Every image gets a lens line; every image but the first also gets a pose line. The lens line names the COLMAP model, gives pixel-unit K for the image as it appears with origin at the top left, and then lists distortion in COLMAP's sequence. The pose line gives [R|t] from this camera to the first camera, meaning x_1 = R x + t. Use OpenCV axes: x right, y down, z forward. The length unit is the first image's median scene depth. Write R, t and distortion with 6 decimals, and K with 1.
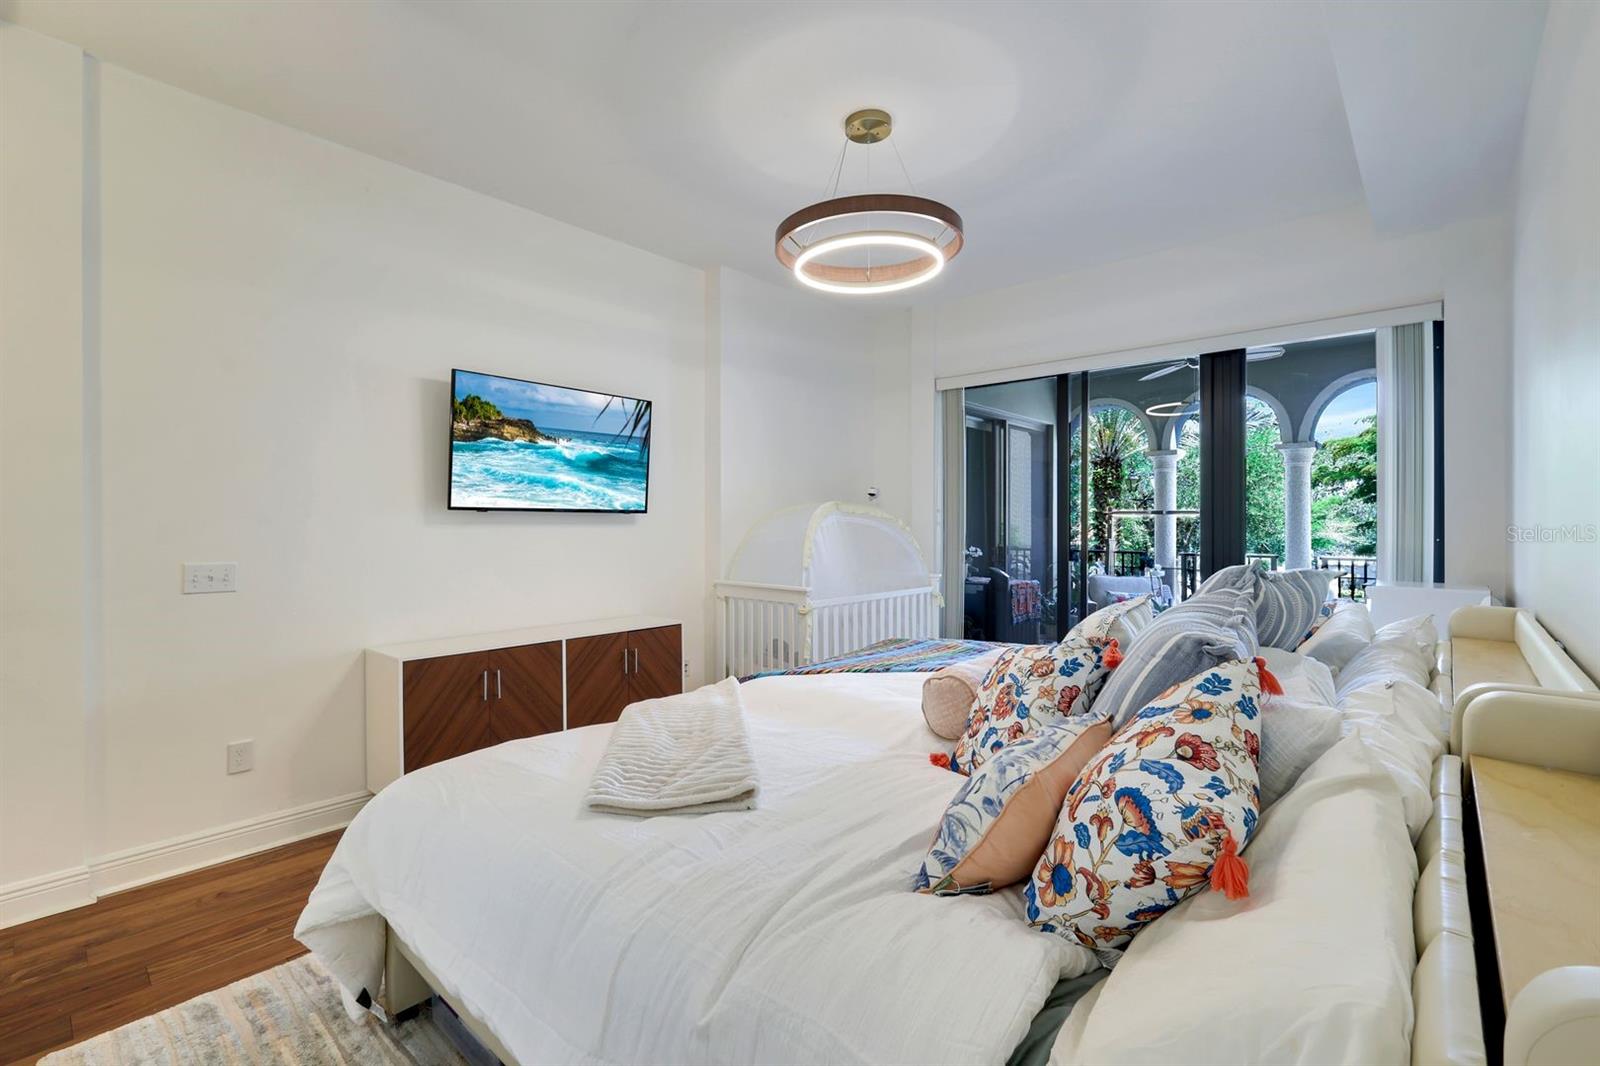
lens RADIAL K [[722.5, 0, 796.0], [0, 722.5, 532.9], [0, 0, 1]] dist [0.007992, -0.001277]
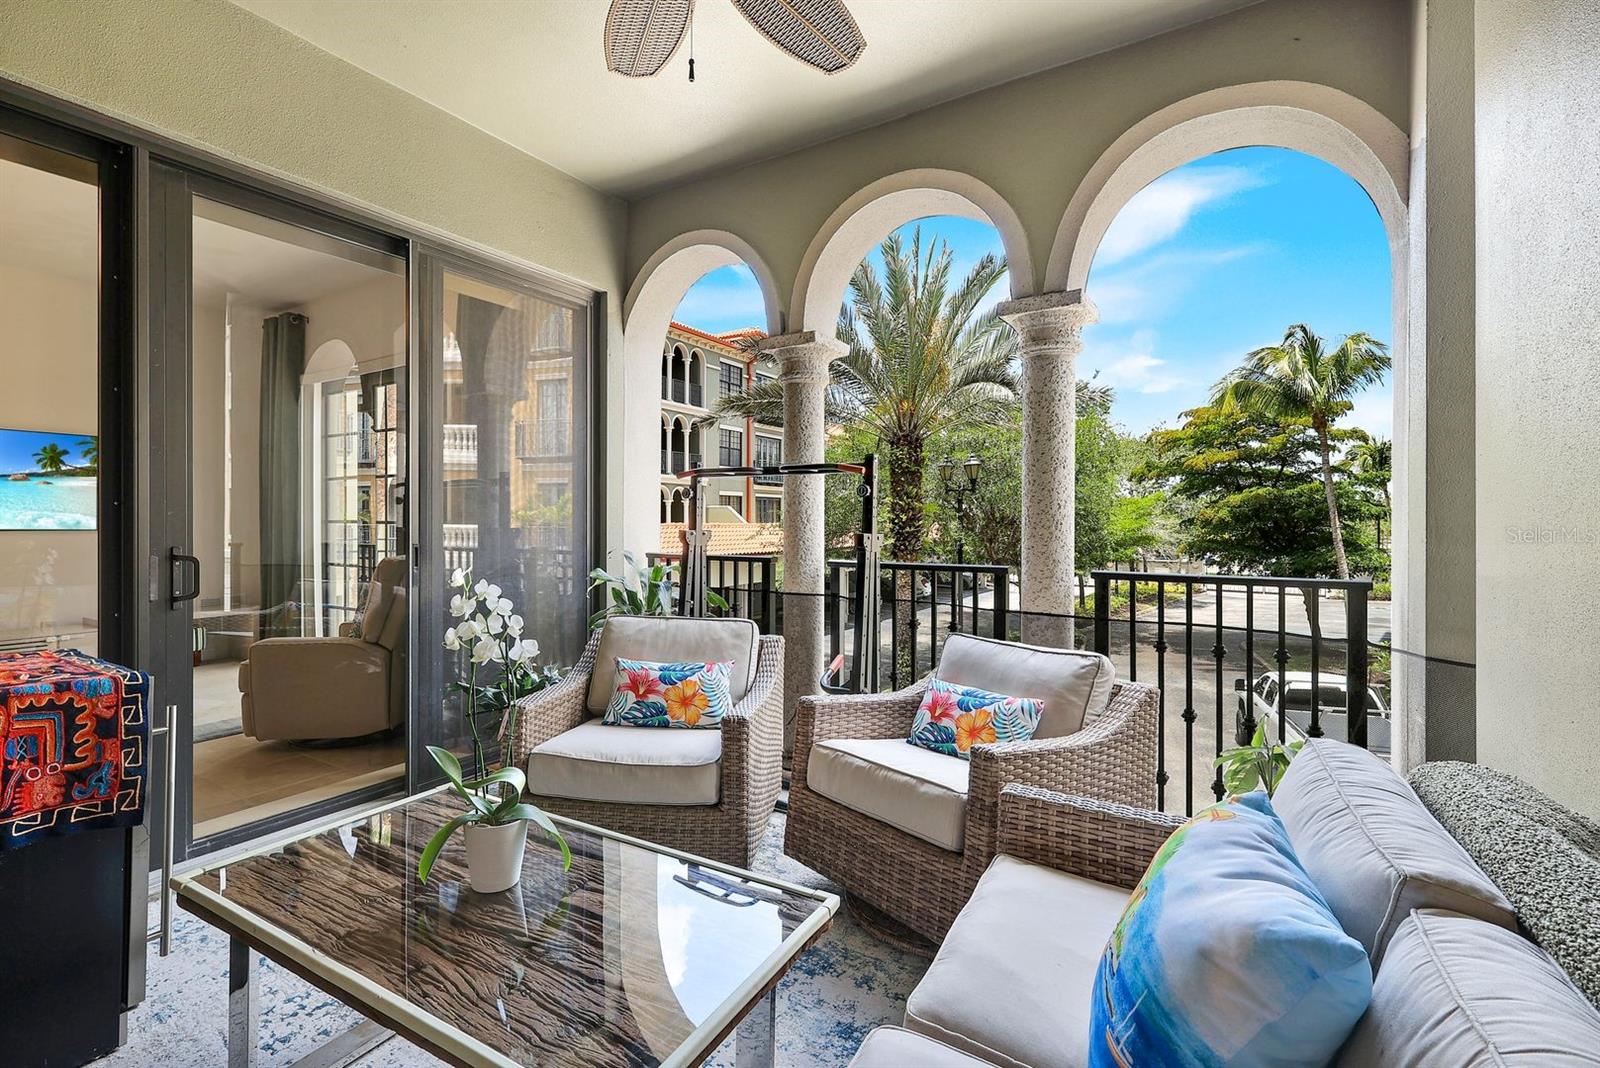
lens RADIAL K [[722.5, 0, 799.8], [0, 722.5, 537.3], [0, 0, 1]] dist [0.007992, -0.001277]
pose [[0.985364, -0.000051, 0.170462, 0.102939], [-0.001302, 0.999968, 0.007831, 0.003064], [-0.170457, -0.007938, 0.985333, 0.127616]]
